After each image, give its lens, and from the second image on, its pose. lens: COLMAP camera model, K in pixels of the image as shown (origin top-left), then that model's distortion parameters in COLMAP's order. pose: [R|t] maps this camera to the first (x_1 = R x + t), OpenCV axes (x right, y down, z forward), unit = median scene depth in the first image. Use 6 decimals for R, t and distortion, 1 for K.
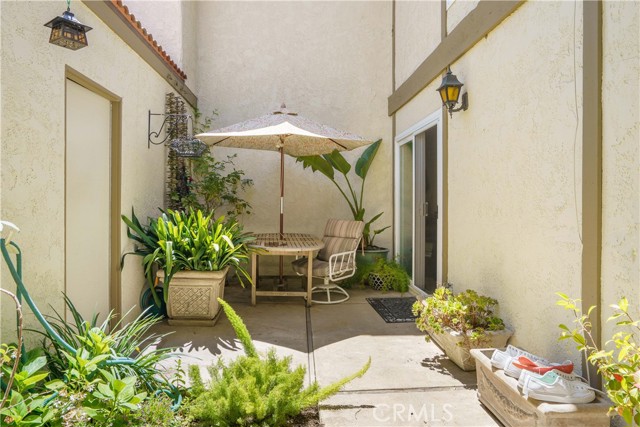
lens RADIAL K [[407.7, 0, 318.7], [0, 407.7, 197.5], [0, 0, 1]] dist [-0.002317, 0.059543]
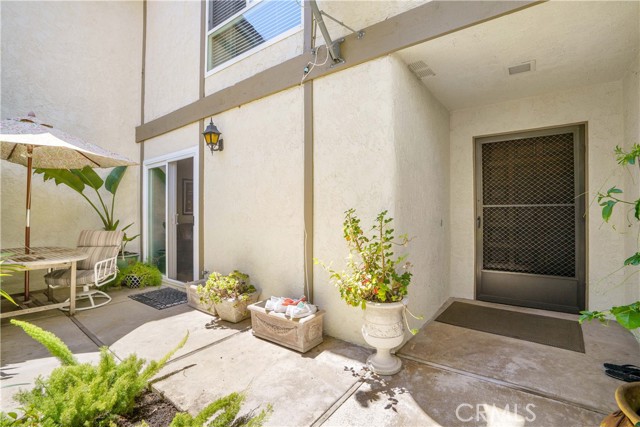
lens RADIAL K [[296.4, 0, 320.0], [0, 296.4, 213.5], [0, 0, 1]] dist [-0.000639, 0.000012]
pose [[0.638545, -0.005004, 0.769568, -0.199240], [-0.000109, 0.999978, 0.006592, 0.004001], [-0.769585, -0.004293, 0.638530, 0.033779]]
